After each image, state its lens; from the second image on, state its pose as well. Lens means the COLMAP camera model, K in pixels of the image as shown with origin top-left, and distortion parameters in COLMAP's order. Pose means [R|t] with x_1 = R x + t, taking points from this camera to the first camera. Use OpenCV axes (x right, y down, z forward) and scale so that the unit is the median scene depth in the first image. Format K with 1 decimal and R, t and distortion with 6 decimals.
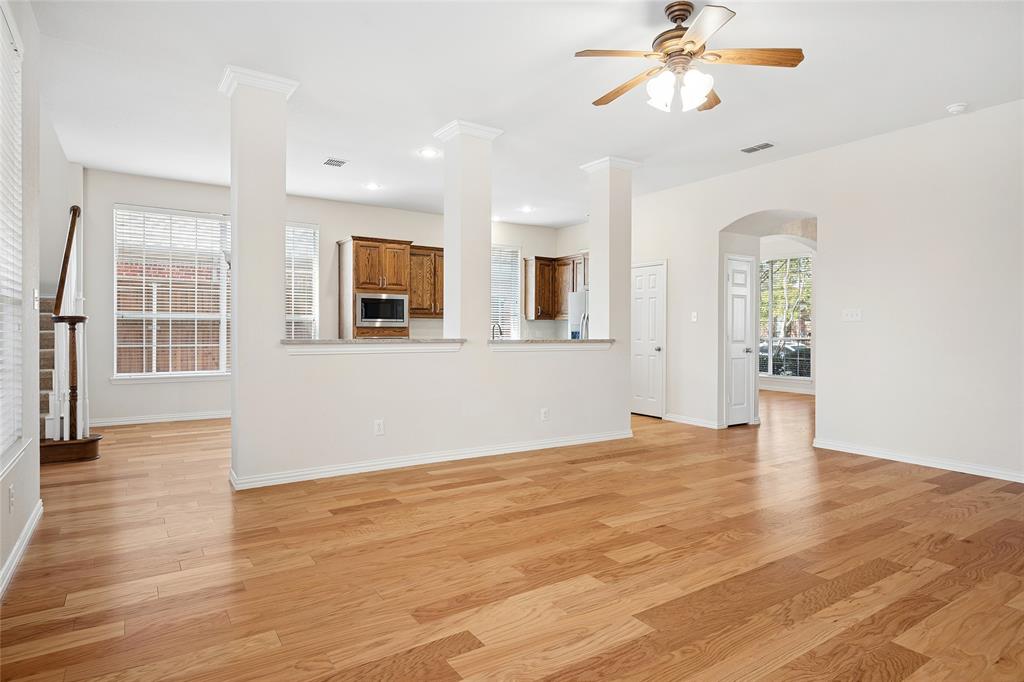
lens RADIAL K [[569.7, 0, 513.6], [0, 569.7, 335.8], [0, 0, 1]] dist [-0.000880, -0.002327]
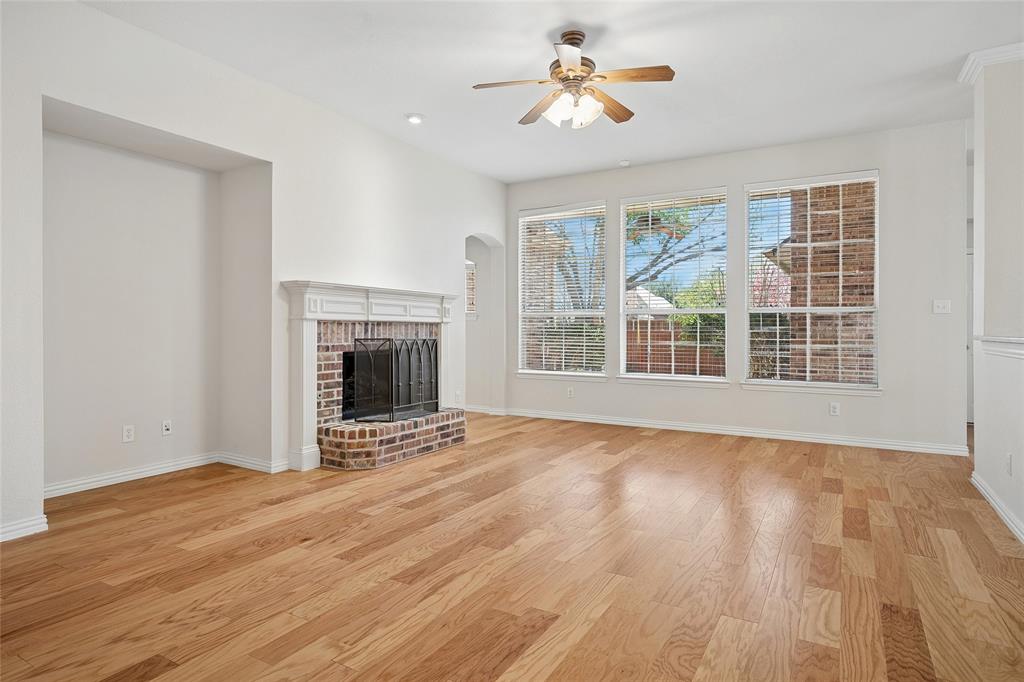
lens RADIAL K [[569.7, 0, 512.0], [0, 569.7, 336.0], [0, 0, 1]] dist [-0.000880, -0.002327]
pose [[-0.899082, -0.000140, -0.437780, 0.989755], [-0.011396, 0.999669, 0.023083, -0.004180], [0.437632, 0.025742, -0.898786, 2.185240]]
